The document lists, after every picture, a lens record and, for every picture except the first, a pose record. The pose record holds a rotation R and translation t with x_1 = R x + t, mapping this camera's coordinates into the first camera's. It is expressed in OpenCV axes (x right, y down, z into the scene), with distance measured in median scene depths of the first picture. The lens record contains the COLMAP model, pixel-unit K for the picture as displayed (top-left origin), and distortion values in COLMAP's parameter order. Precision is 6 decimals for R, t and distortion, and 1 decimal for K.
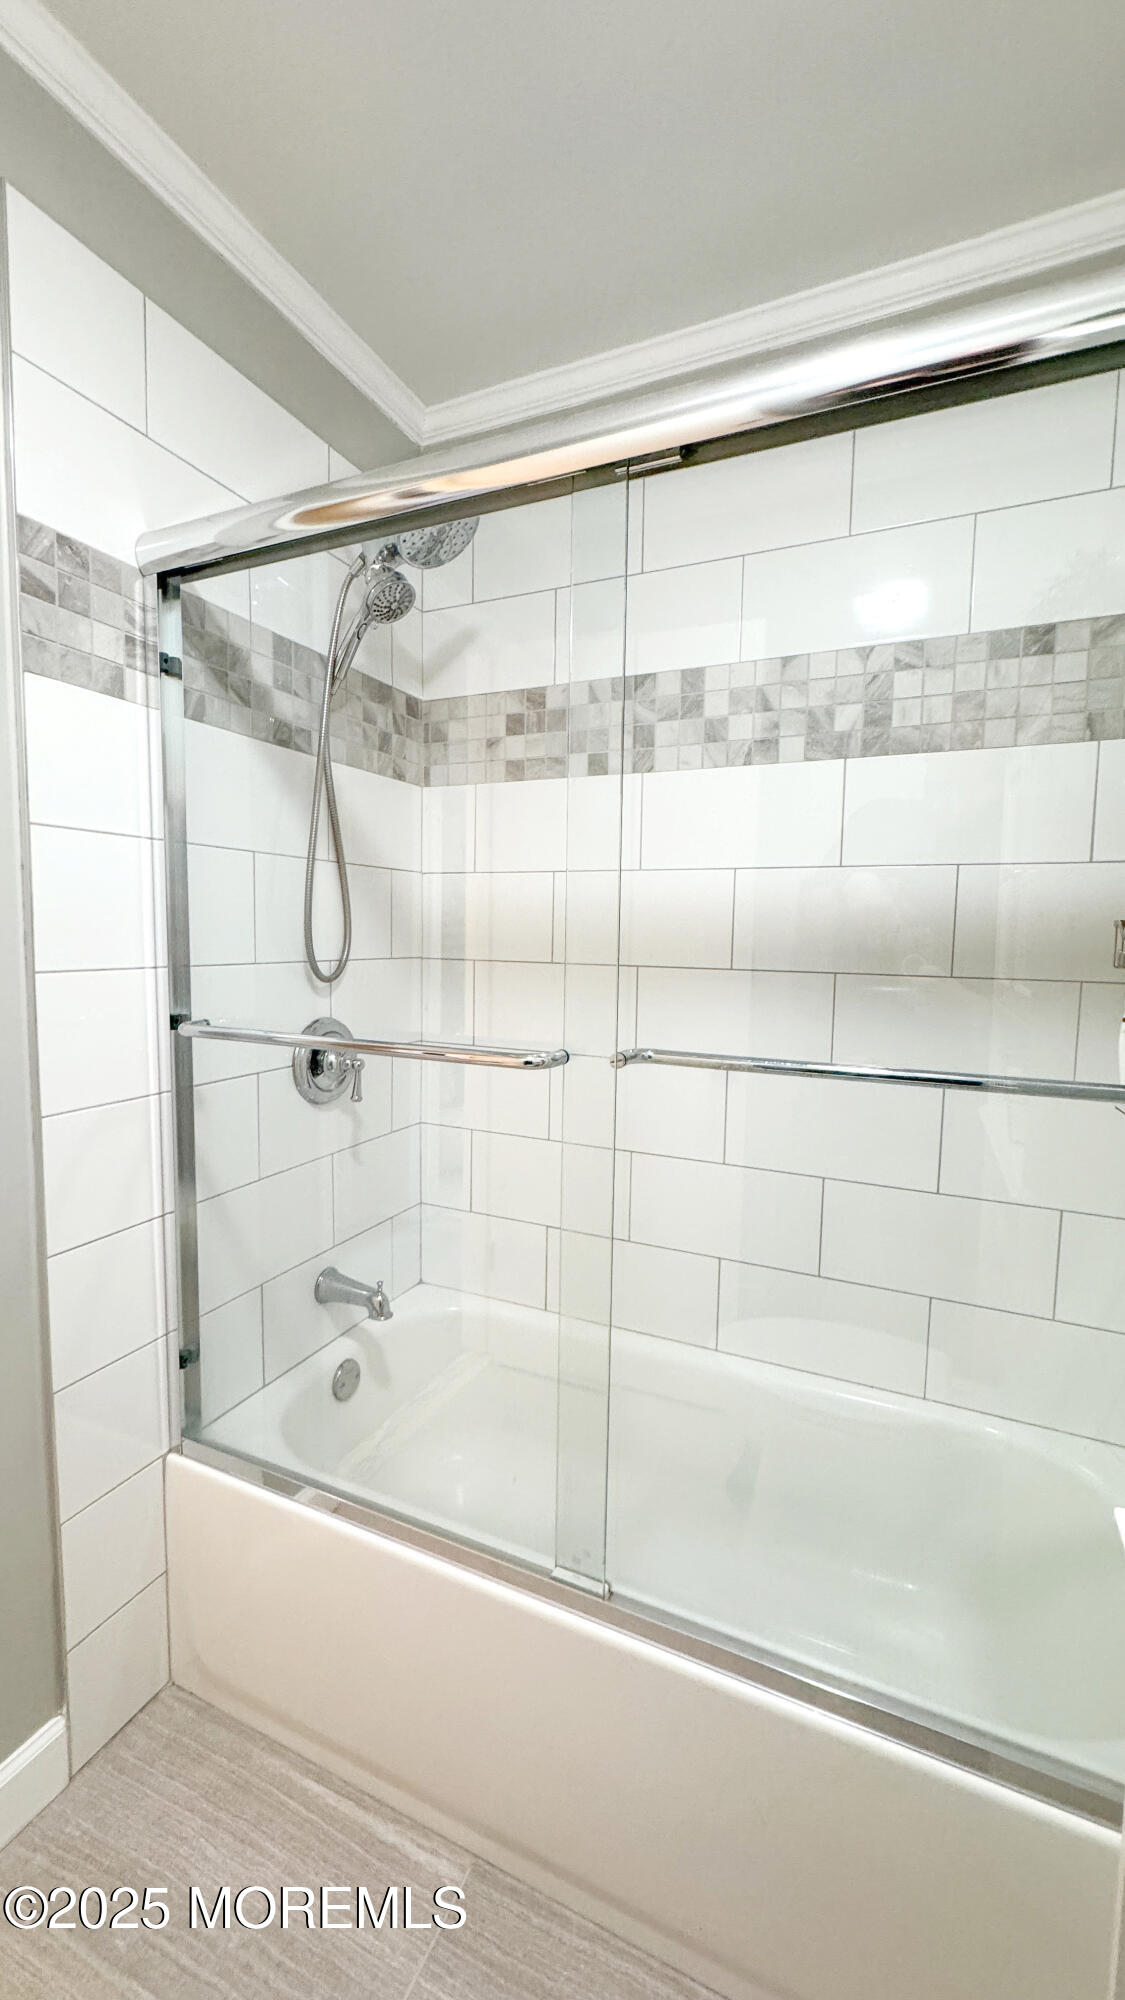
lens RADIAL K [[796.5, 0, 563.2], [0, 796.5, 1001.1], [0, 0, 1]] dist [-0.005195, -0.000313]
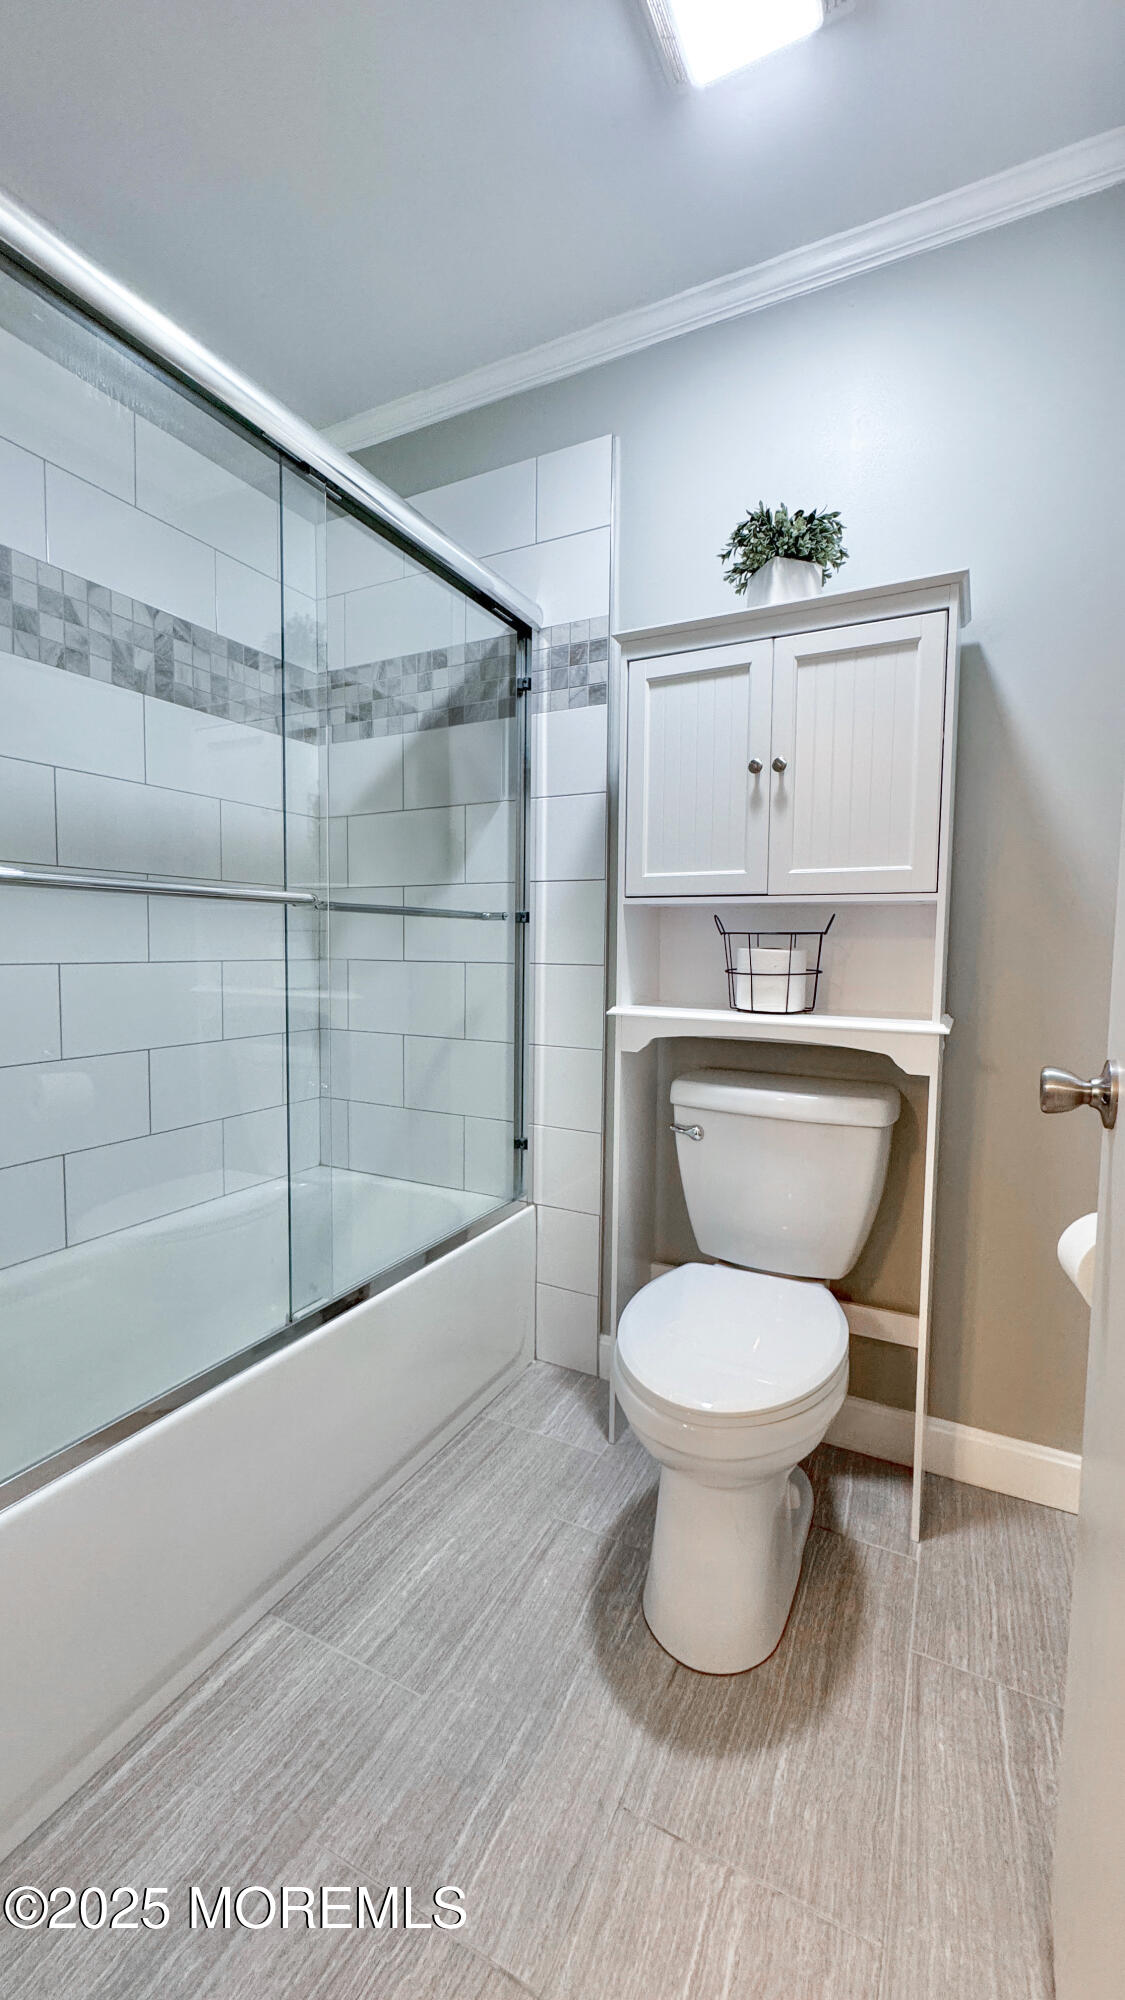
lens RADIAL K [[796.5, 0, 559.8], [0, 796.5, 998.4], [0, 0, 1]] dist [-0.005195, -0.000313]
pose [[0.048528, -0.085251, 0.995177, -0.868770], [0.071154, 0.994115, 0.081690, 0.101698], [-0.996284, 0.066846, 0.054308, 0.345137]]
